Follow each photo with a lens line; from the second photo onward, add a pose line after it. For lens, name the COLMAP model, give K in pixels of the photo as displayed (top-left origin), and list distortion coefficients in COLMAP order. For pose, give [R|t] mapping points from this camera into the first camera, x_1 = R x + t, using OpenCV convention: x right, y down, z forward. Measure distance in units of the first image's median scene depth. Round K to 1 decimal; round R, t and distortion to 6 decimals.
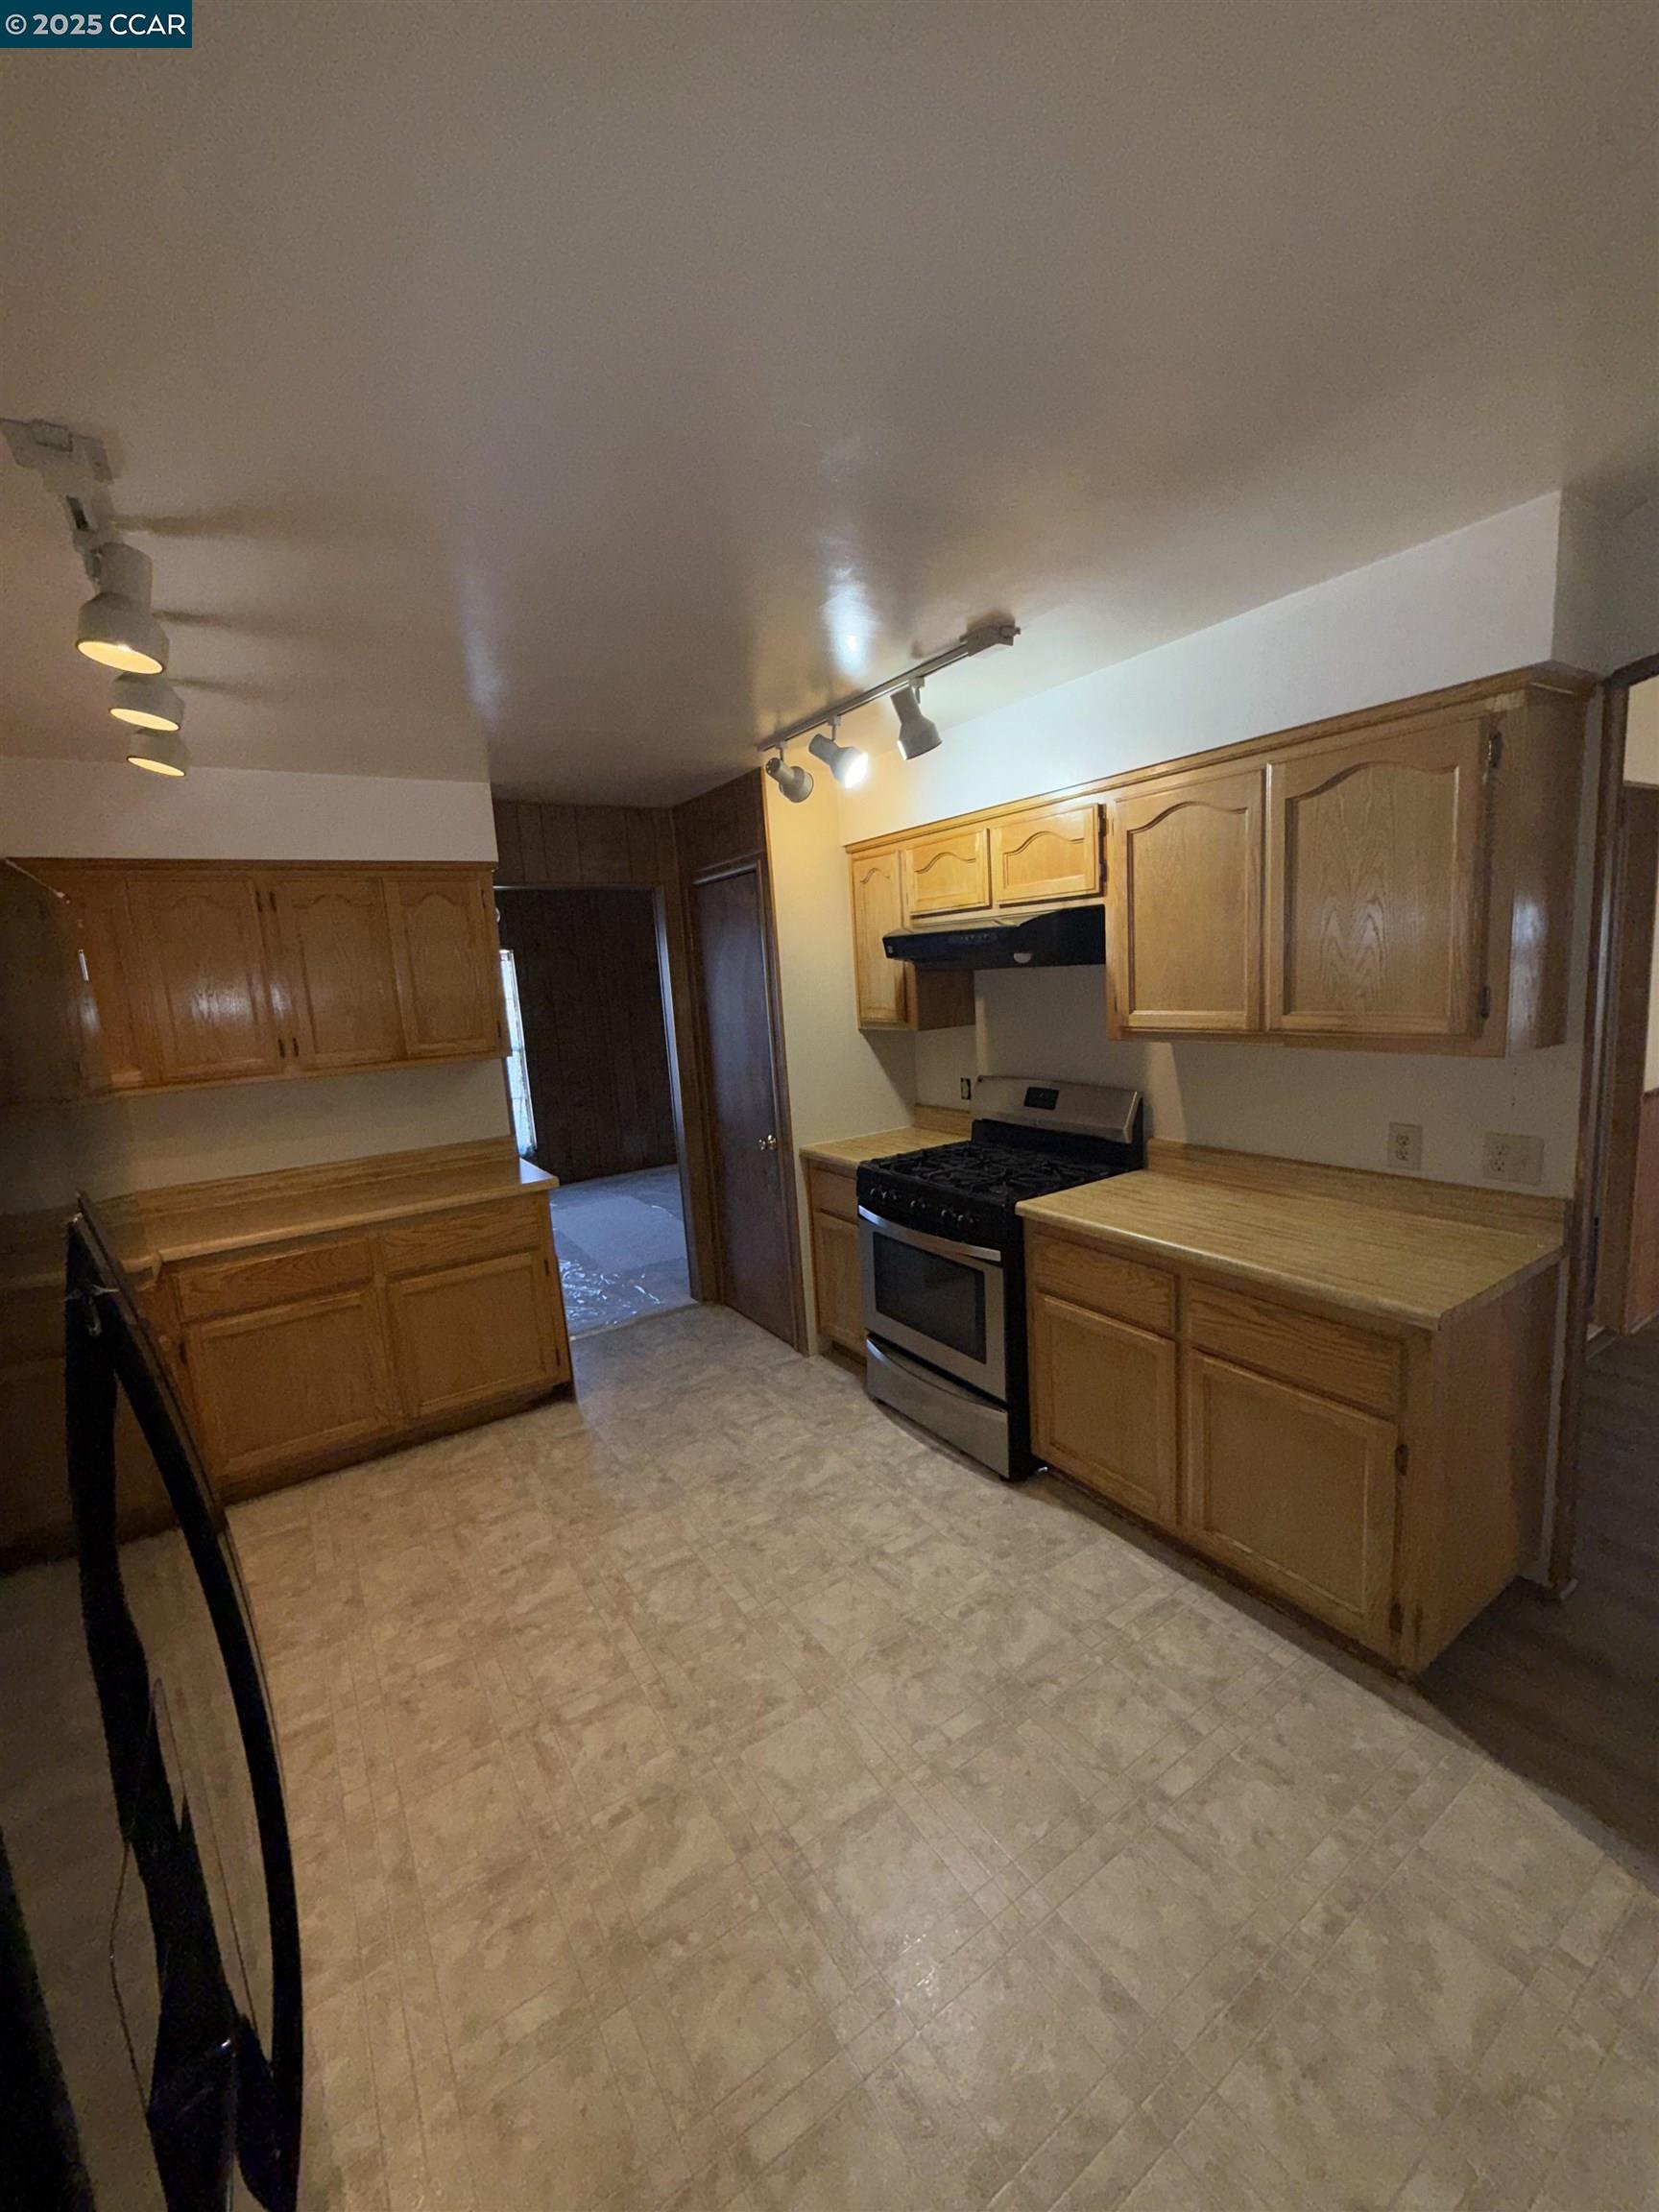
lens RADIAL K [[885.5, 0, 835.5], [0, 885.5, 1108.2], [0, 0, 1]] dist [-0.001569, 0.000041]
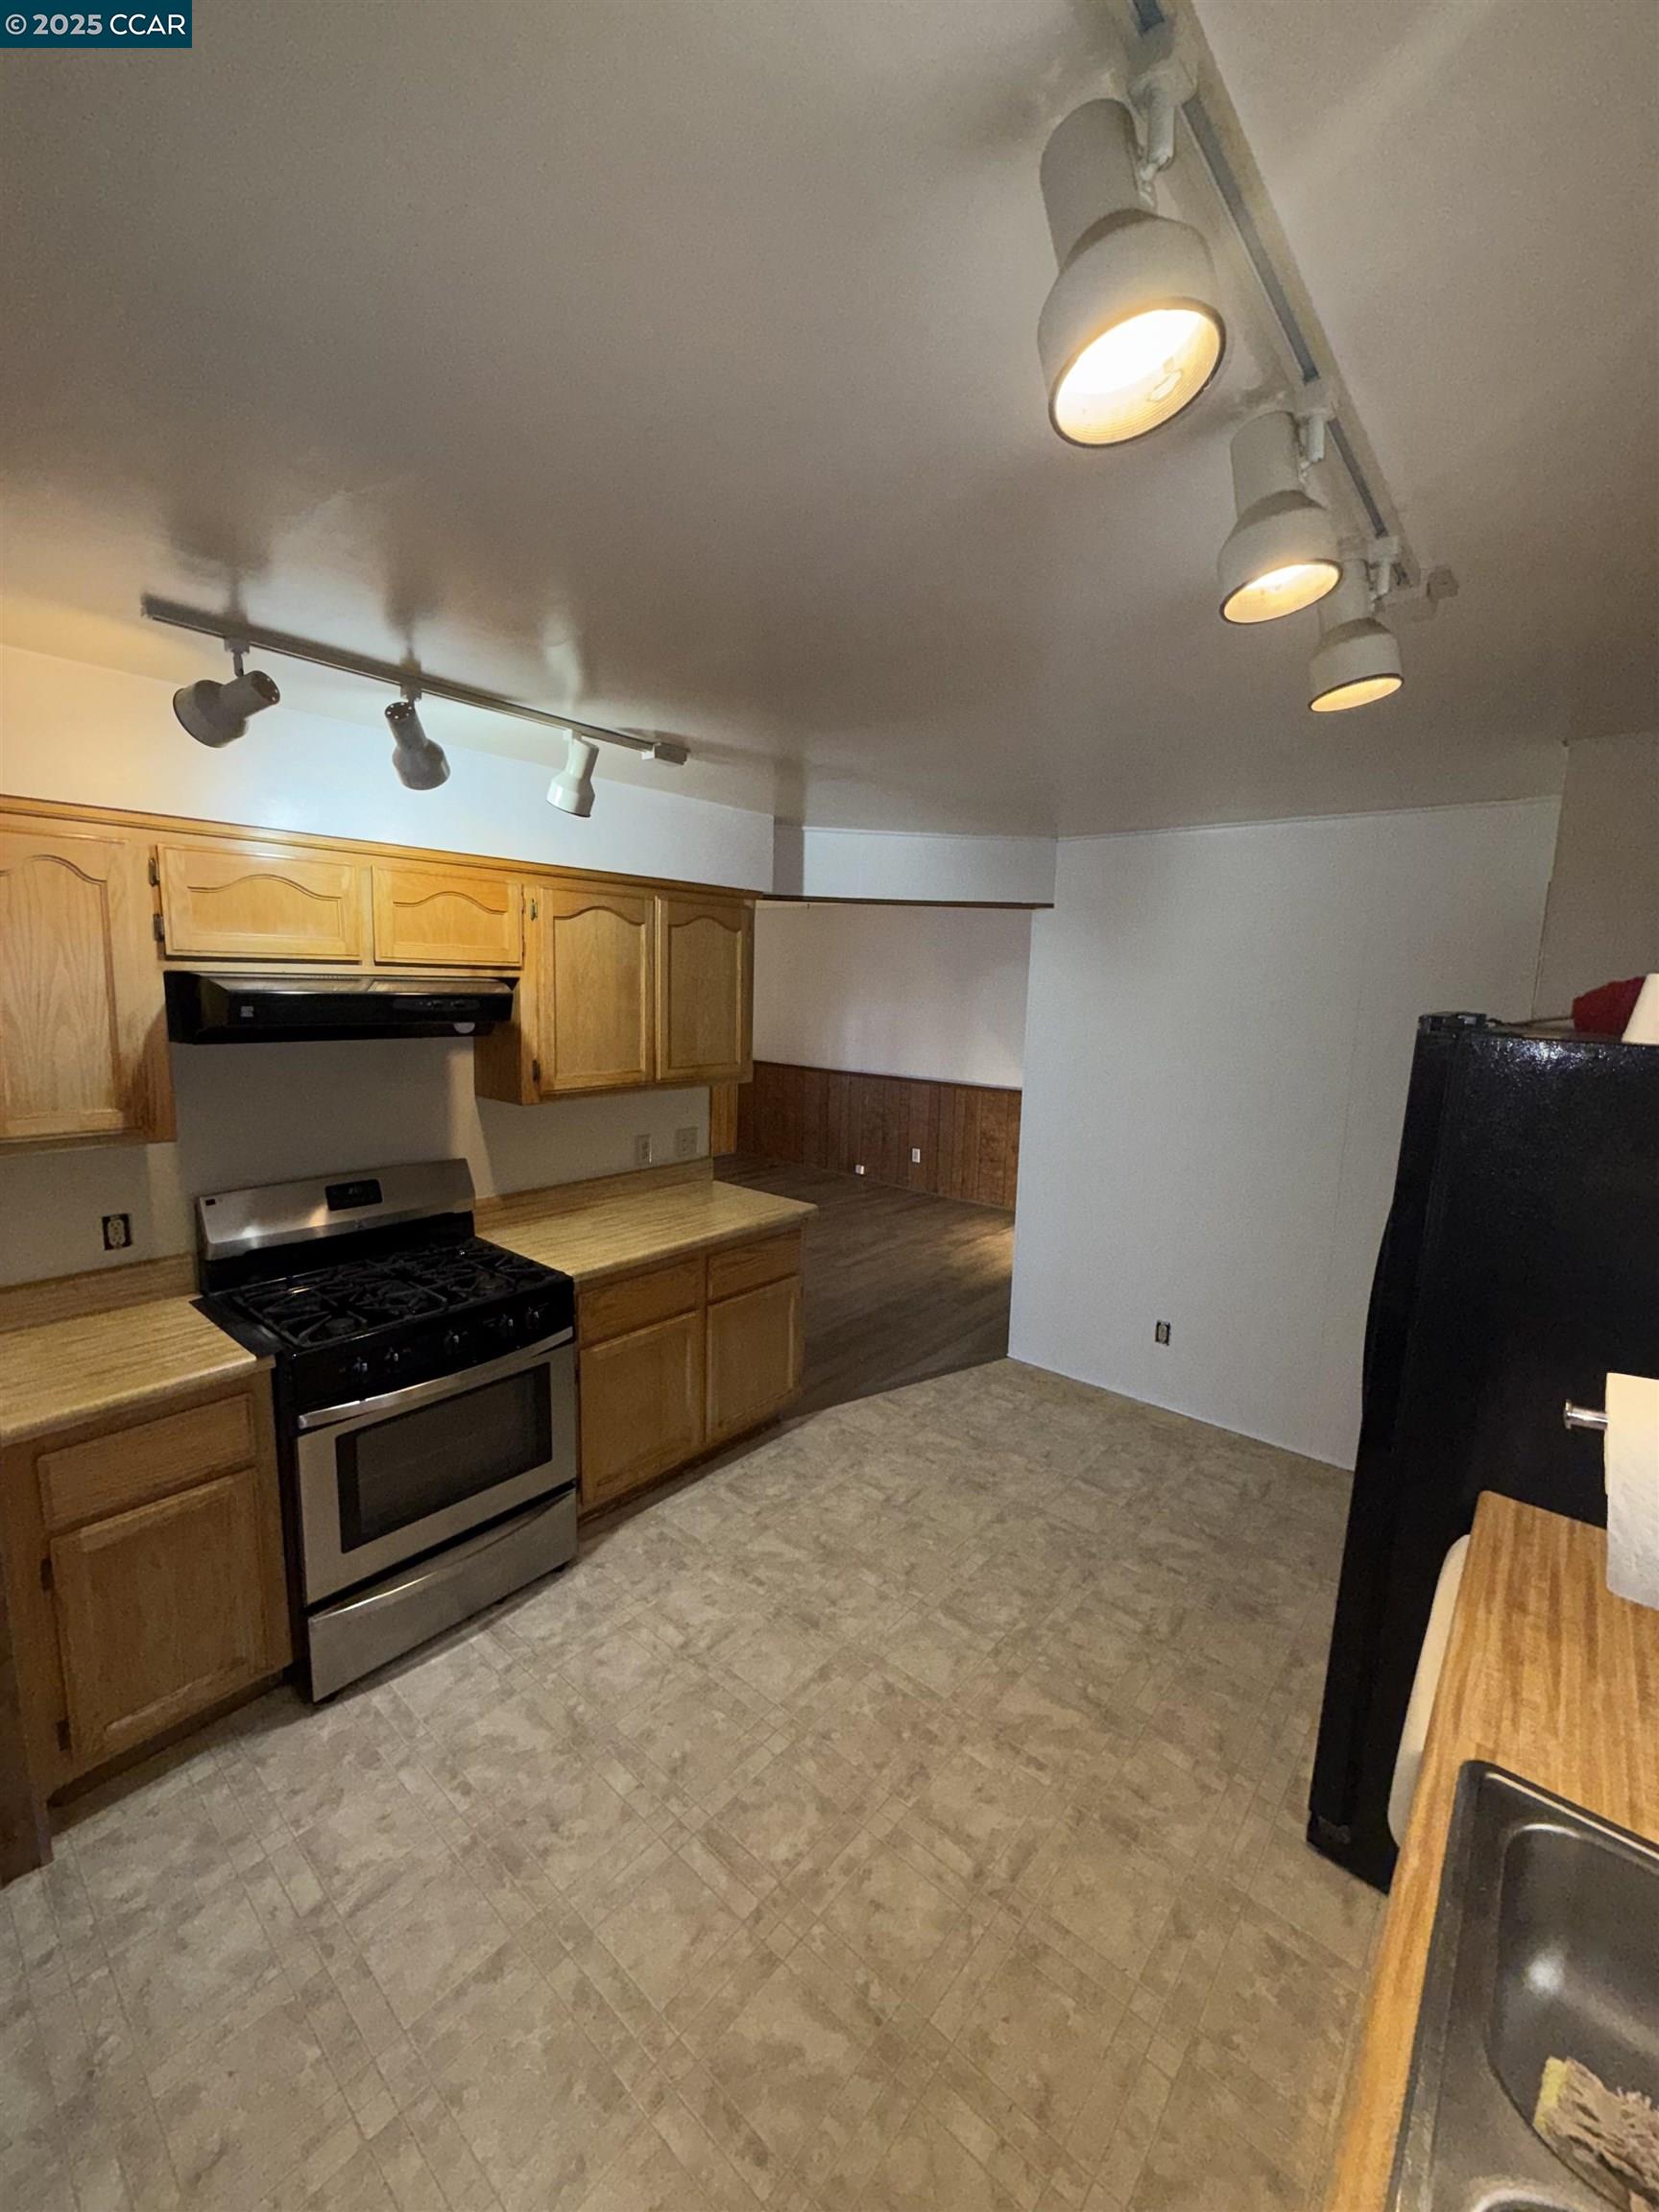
lens RADIAL K [[885.5, 0, 825.5], [0, 885.5, 1107.4], [0, 0, 1]] dist [-0.001569, 0.000041]
pose [[-0.278003, -0.089050, 0.956444, -0.888496], [0.143159, 0.980733, 0.132922, -0.182282], [-0.949852, 0.173876, -0.259899, 1.040299]]
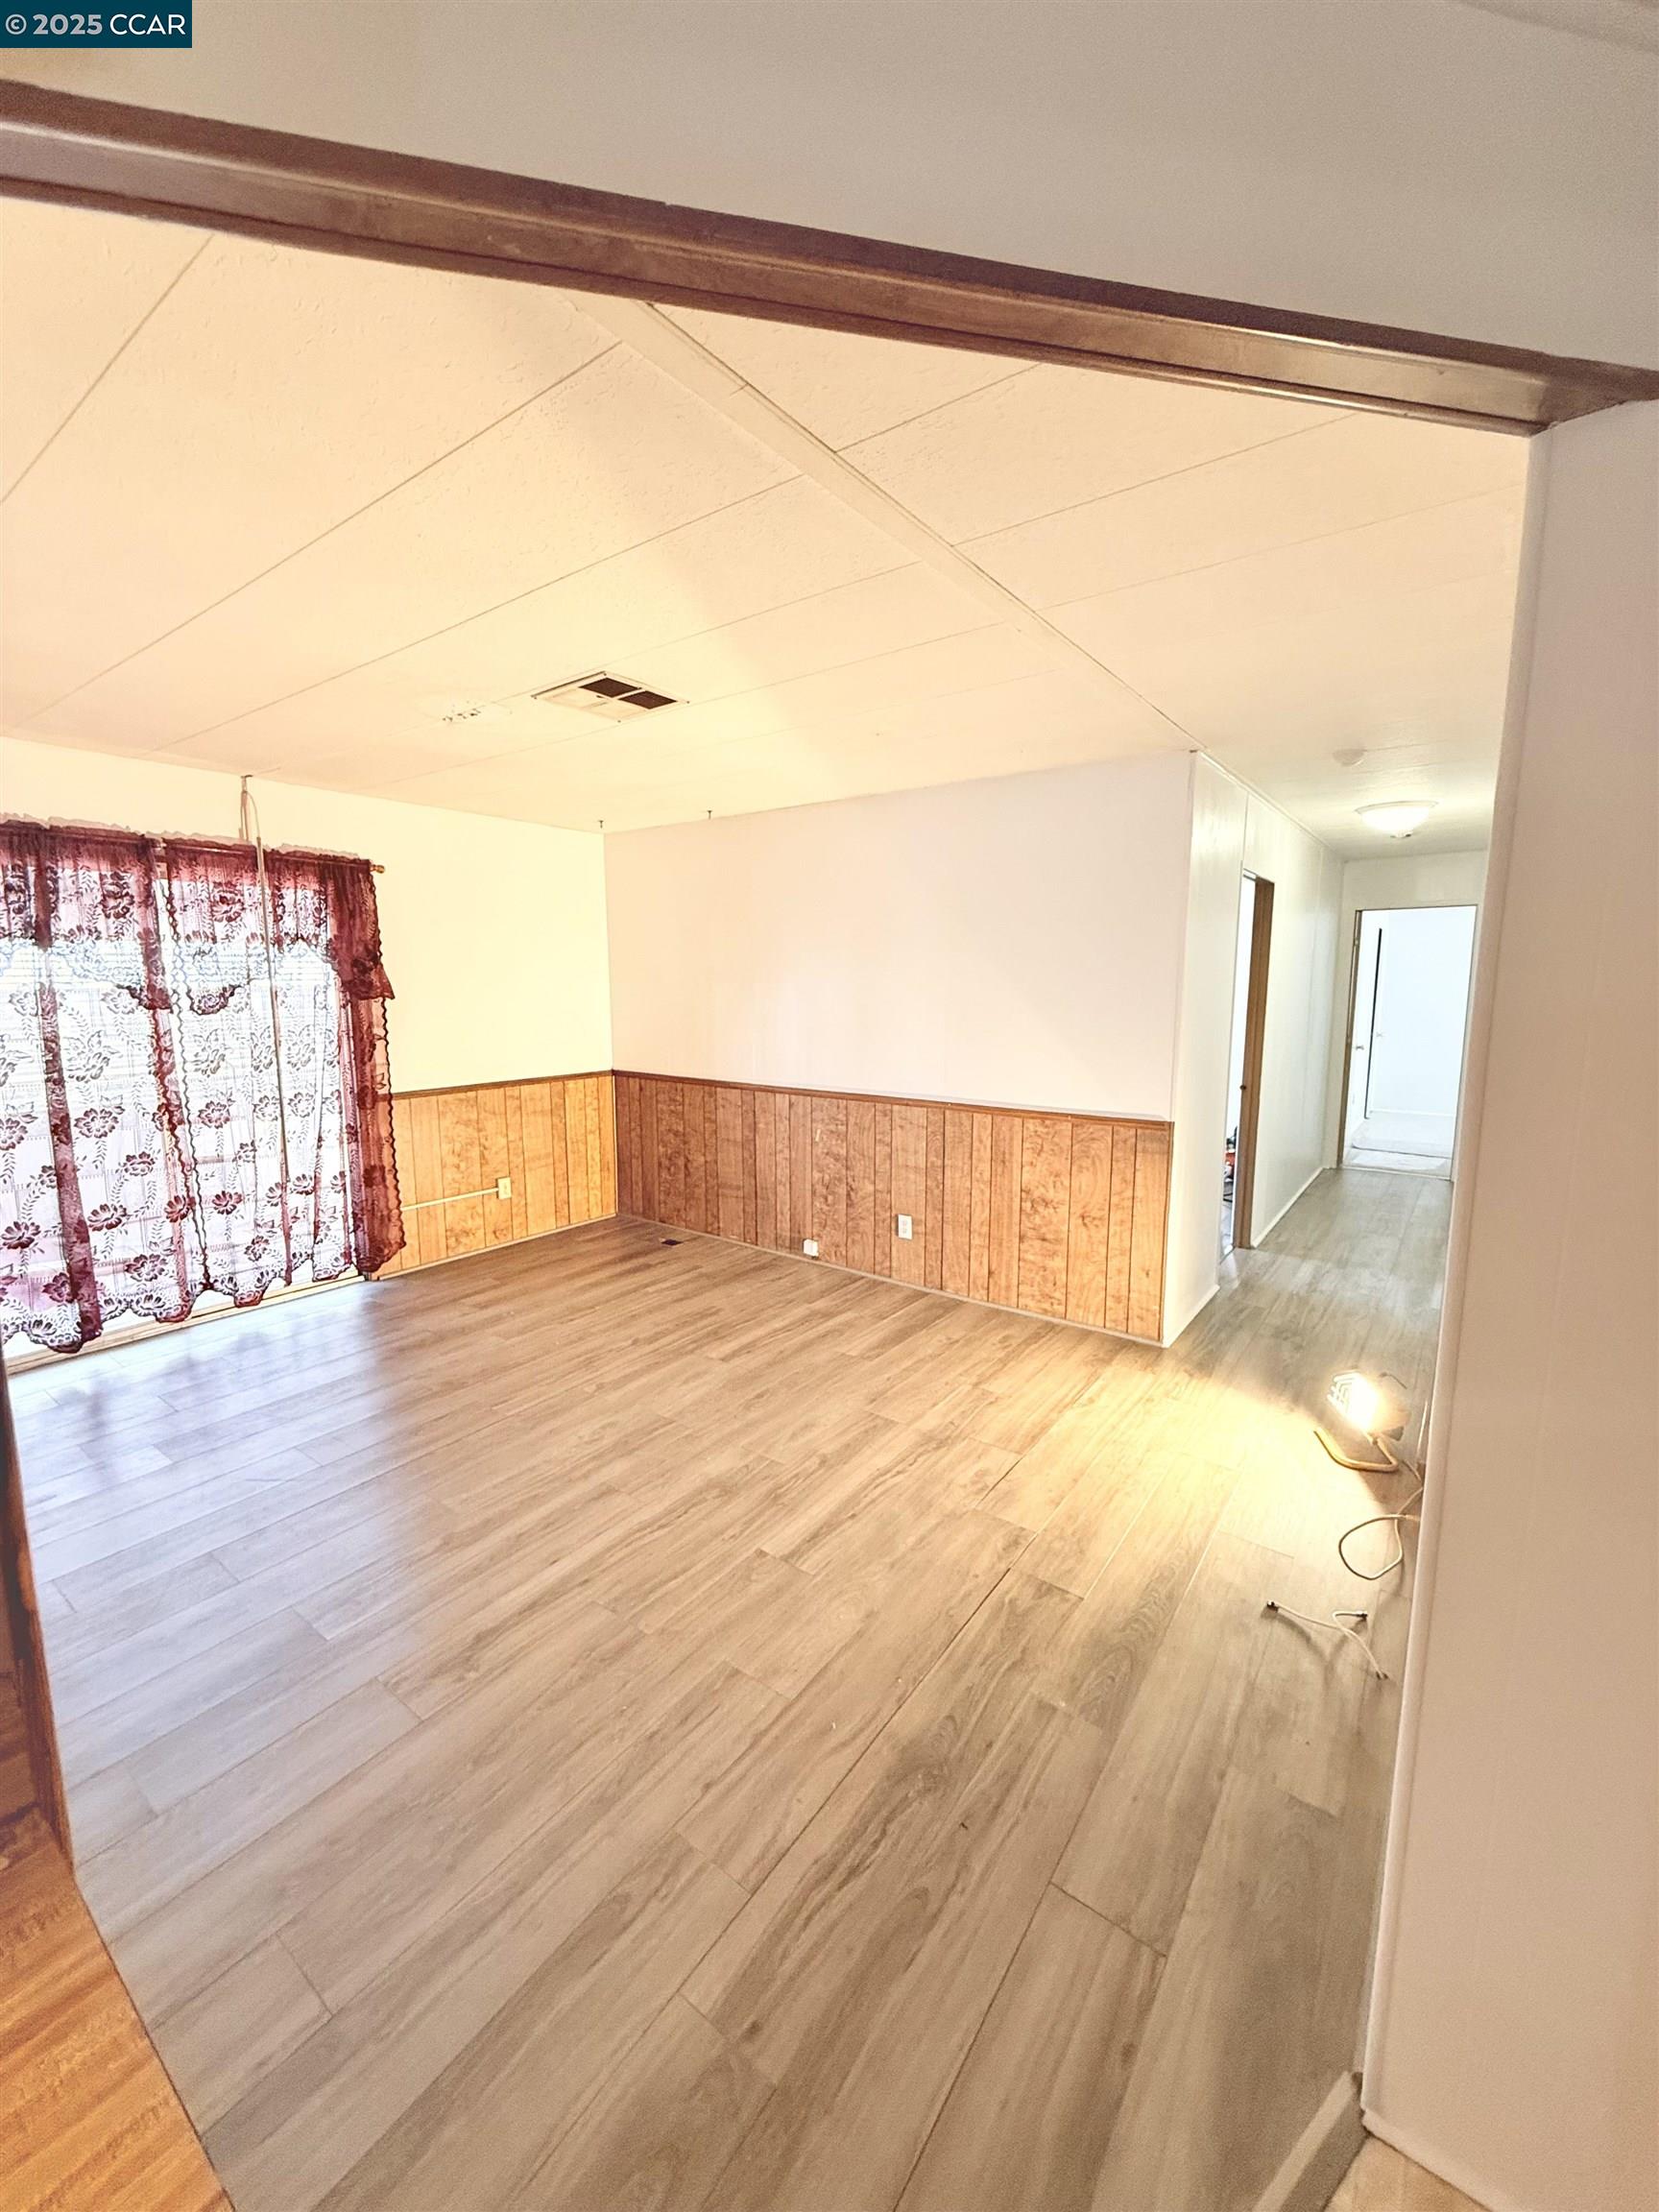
lens RADIAL K [[885.5, 0, 833.5], [0, 885.5, 1099.7], [0, 0, 1]] dist [-0.001569, 0.000041]
pose [[-0.347382, -0.073669, 0.934825, -0.378837], [0.169323, 0.975595, 0.139802, -0.146930], [-0.922310, 0.206853, -0.326431, 0.874344]]
